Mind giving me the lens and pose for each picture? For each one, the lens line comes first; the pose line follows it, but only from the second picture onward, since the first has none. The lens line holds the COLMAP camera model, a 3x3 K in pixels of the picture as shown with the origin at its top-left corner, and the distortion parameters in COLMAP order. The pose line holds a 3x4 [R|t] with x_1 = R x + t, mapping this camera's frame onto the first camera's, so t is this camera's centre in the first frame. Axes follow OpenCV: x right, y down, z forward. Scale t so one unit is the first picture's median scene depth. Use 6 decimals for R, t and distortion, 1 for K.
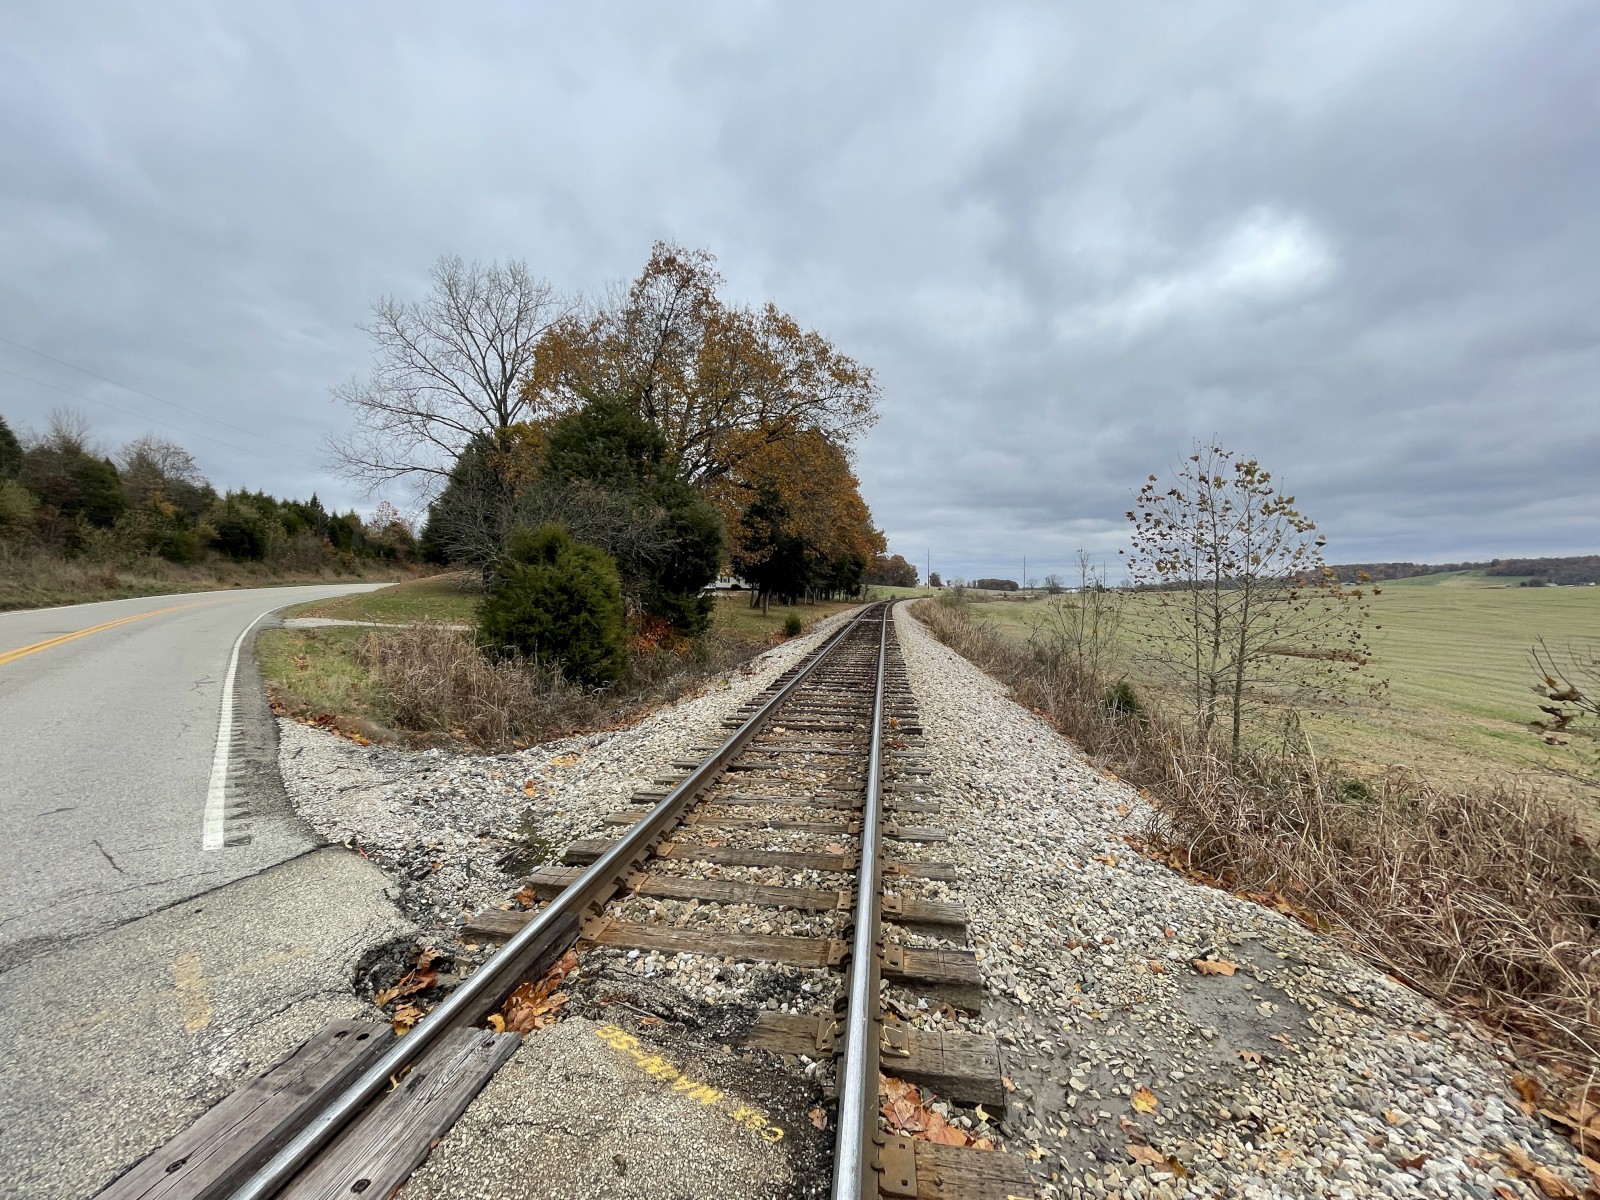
lens RADIAL K [[647.2, 0, 802.5], [0, 647.2, 600.3], [0, 0, 1]] dist [-0.000455, -0.001319]
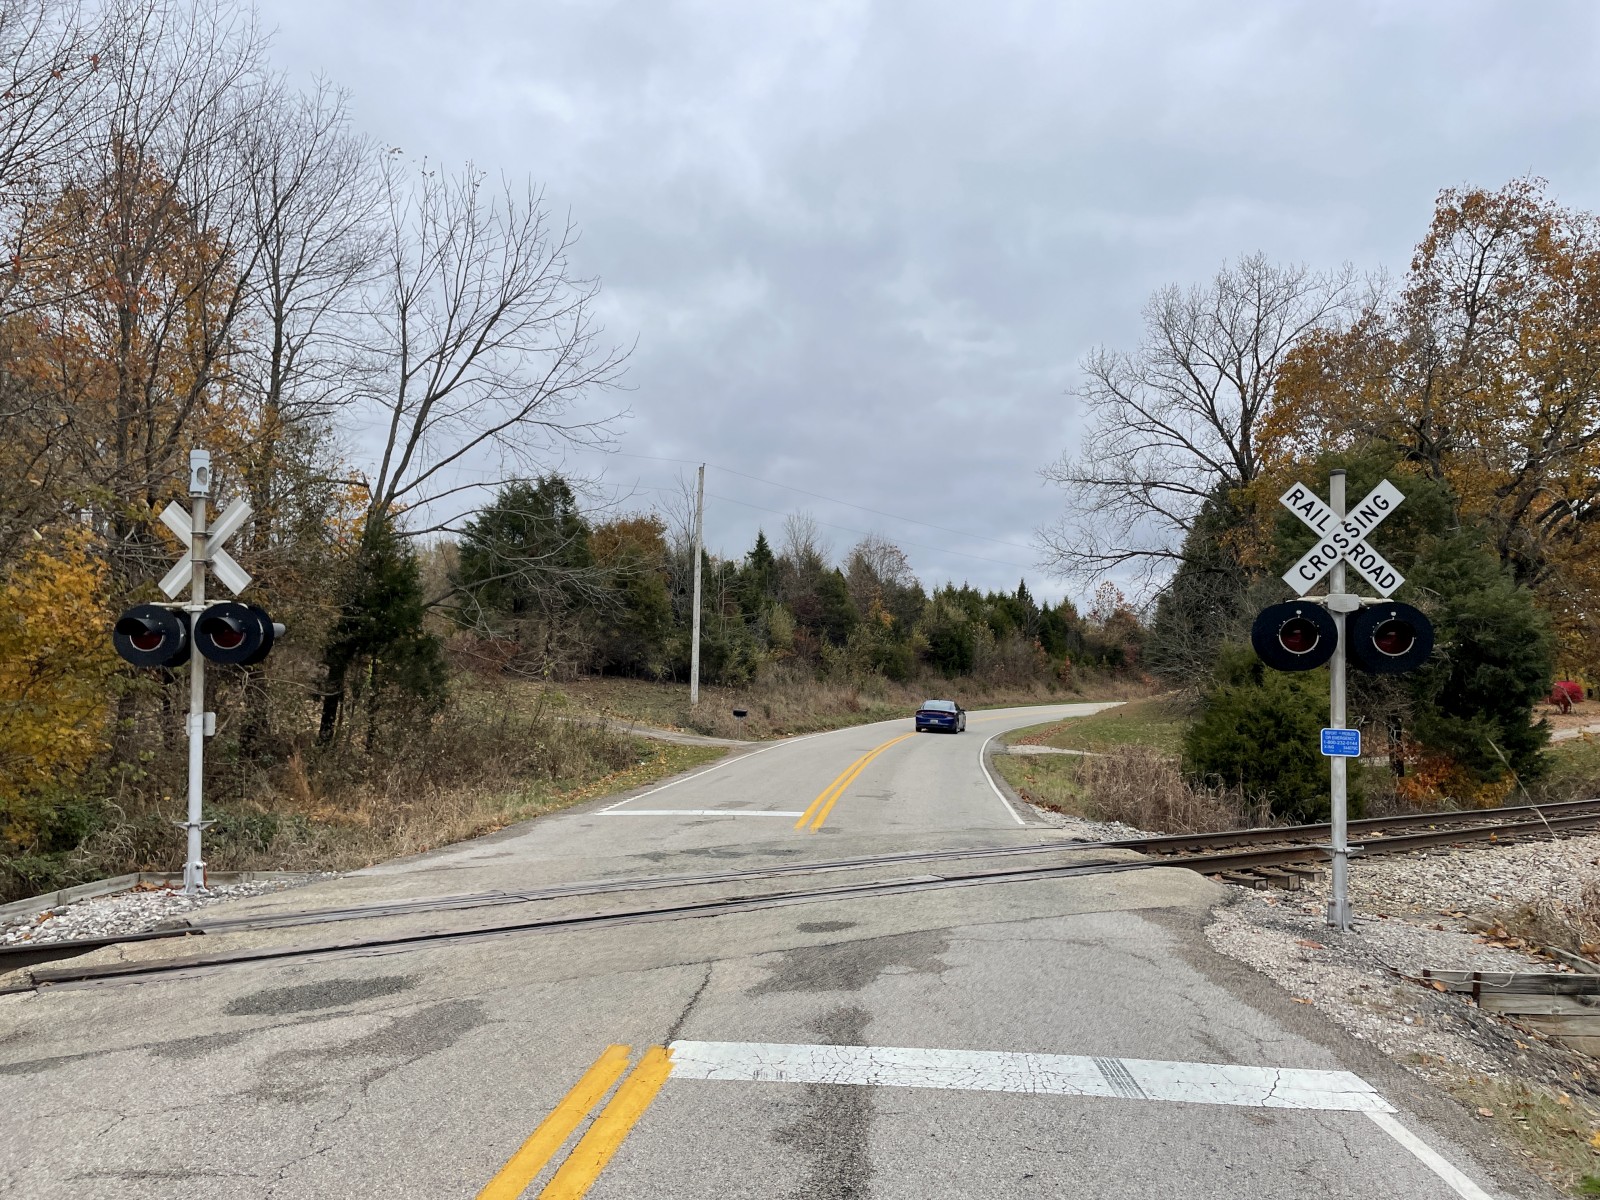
lens RADIAL K [[1214.7, 0, 769.0], [0, 1214.7, 577.8], [0, 0, 1]] dist [0.056408, -0.075812]
pose [[0.661375, -0.086367, -0.745066, 0.193339], [-0.006392, 0.992663, -0.120742, 0.002494], [0.750028, 0.084619, 0.655970, -0.277404]]
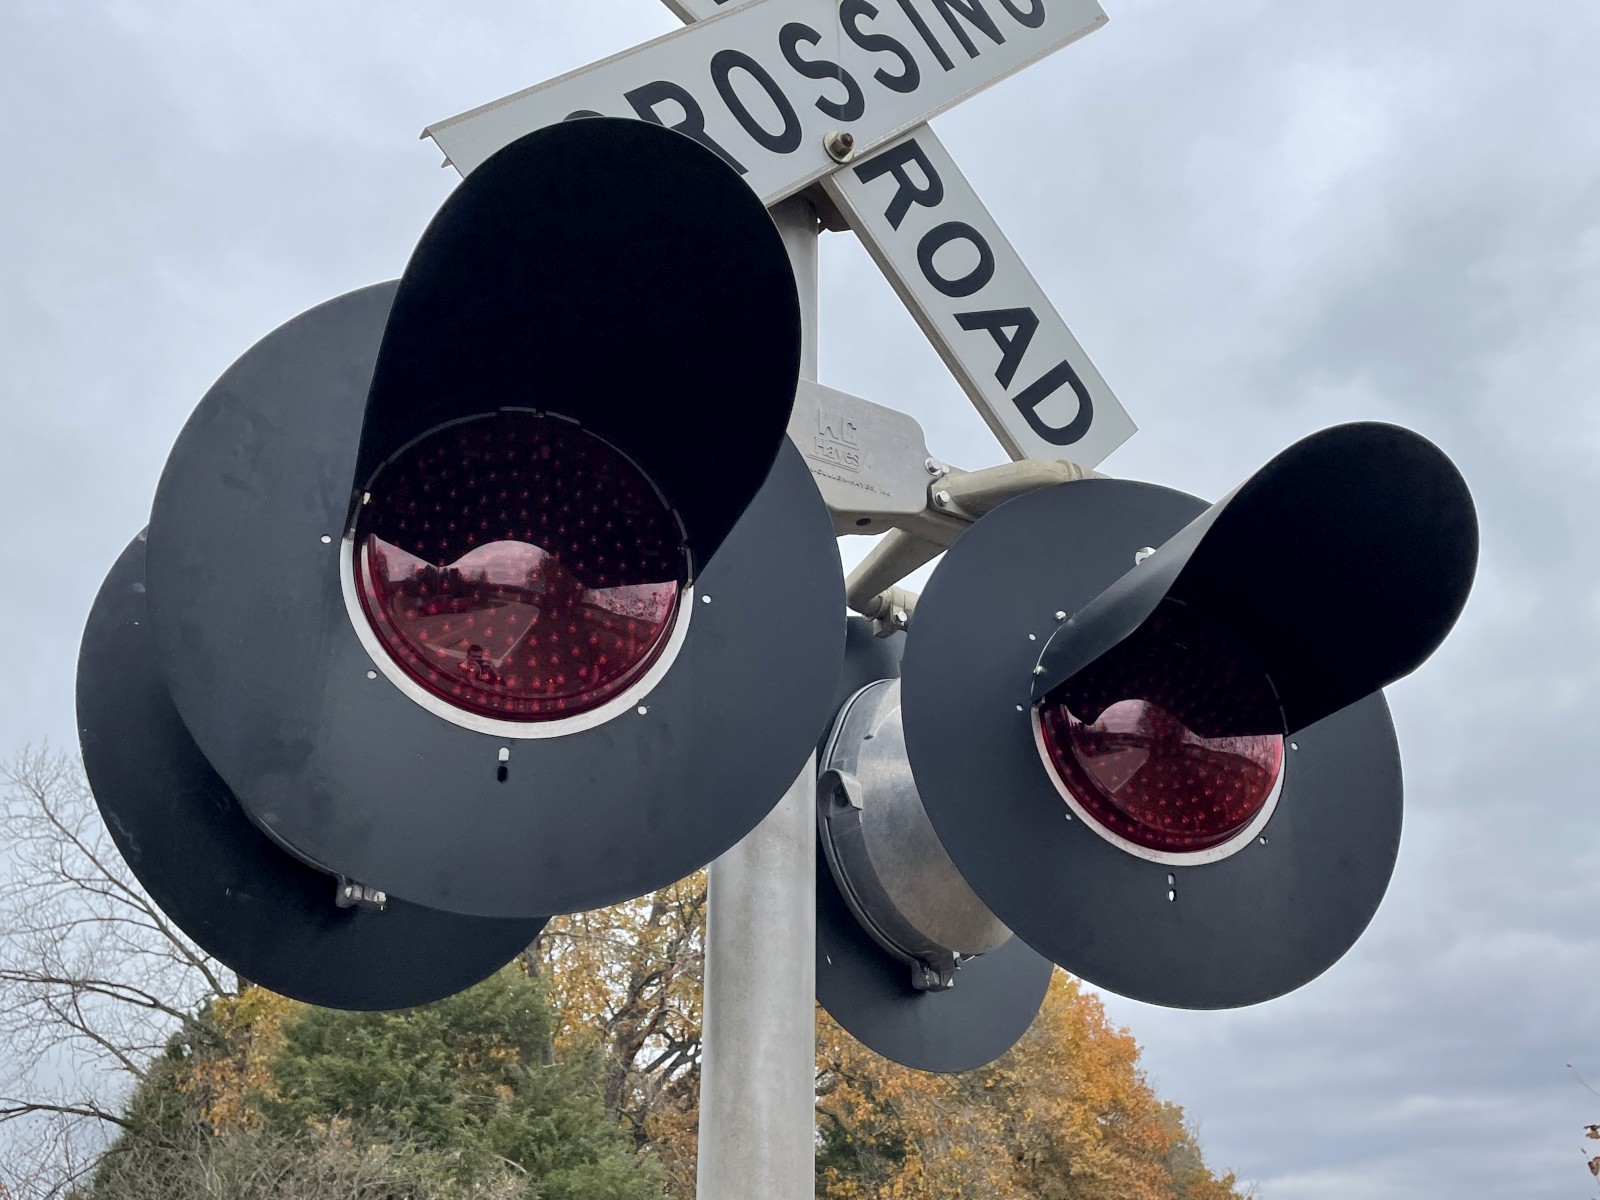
lens RADIAL K [[1601.7, 0, 800.0], [0, 1601.7, 584.4], [0, 0, 1]] dist [0.036280, 0.000000]
pose [[0.987205, -0.108956, -0.116426, 0.076936], [0.044951, 0.890686, -0.452391, -0.001221], [0.152990, 0.441369, 0.884187, -0.039155]]
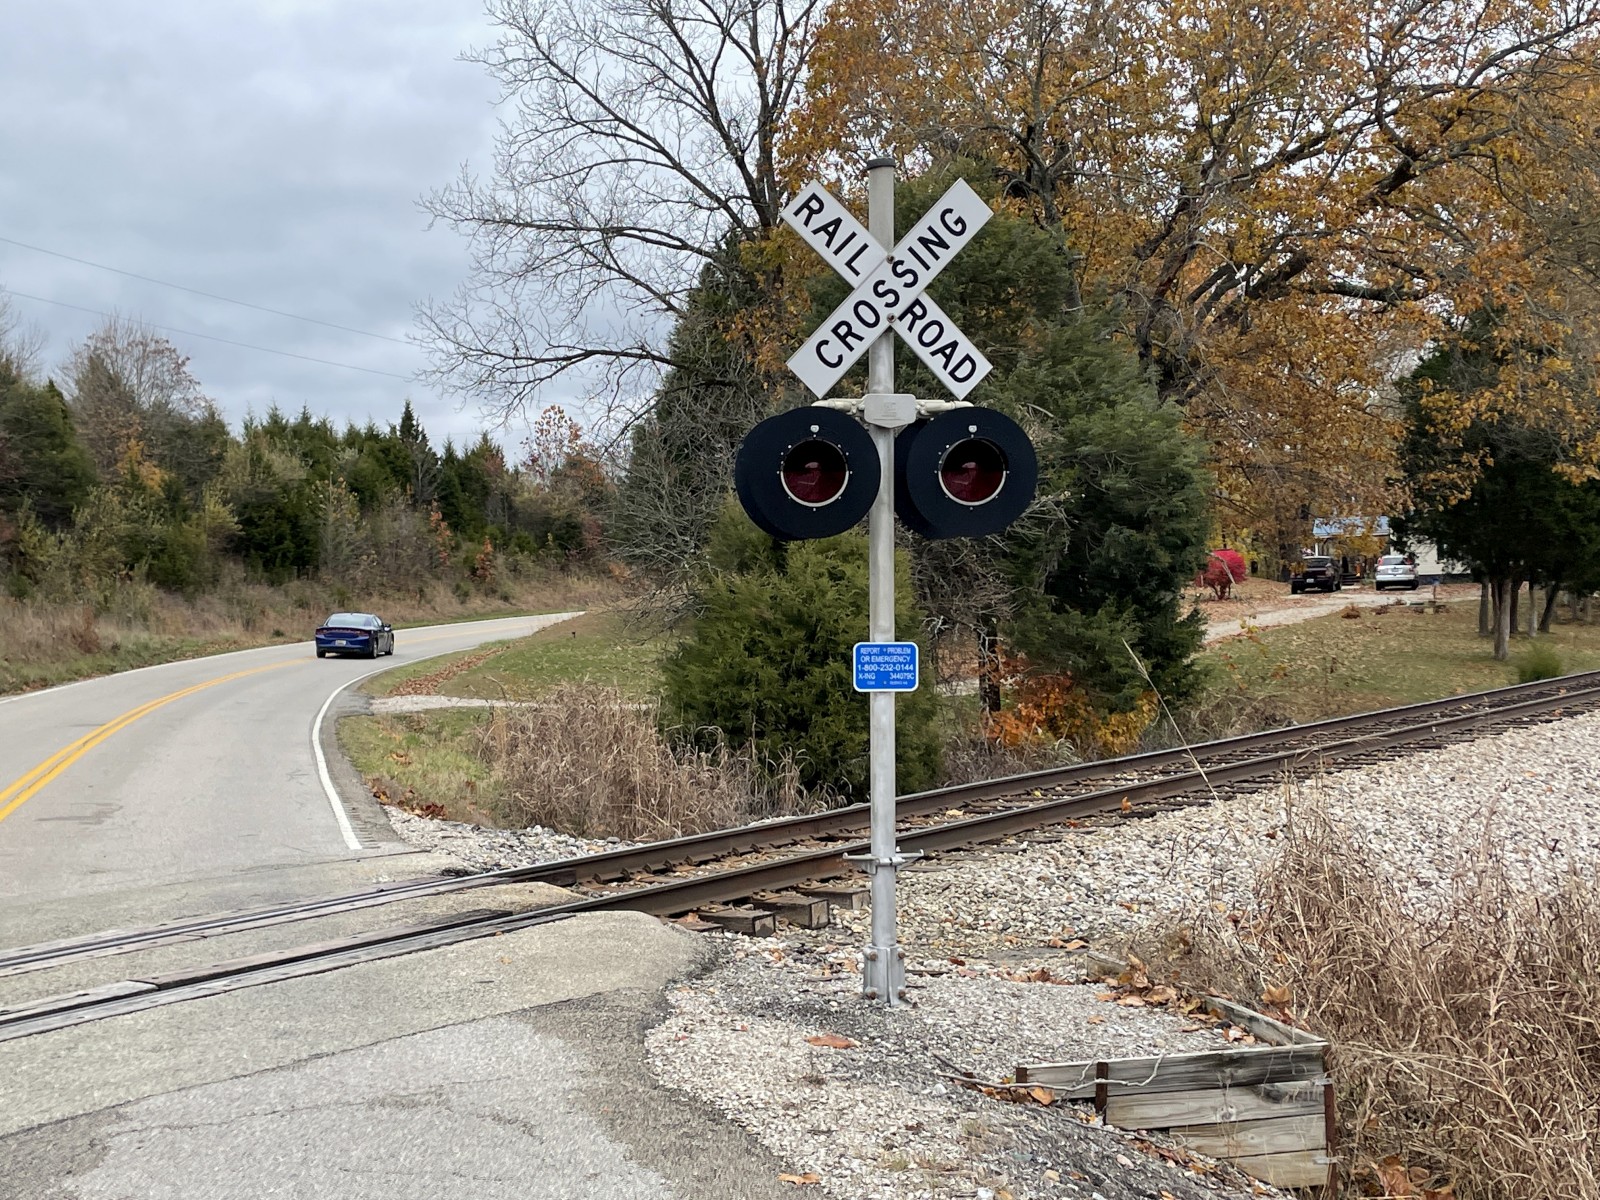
lens RADIAL K [[2128.5, 0, 772.4], [0, 2128.5, 617.9], [0, 0, 1]] dist [0.106111, 0.000000]
pose [[0.884965, -0.046750, -0.463304, 0.179151], [0.045508, 0.998868, -0.013865, 0.002203], [0.463428, -0.008814, 0.886091, -0.235768]]
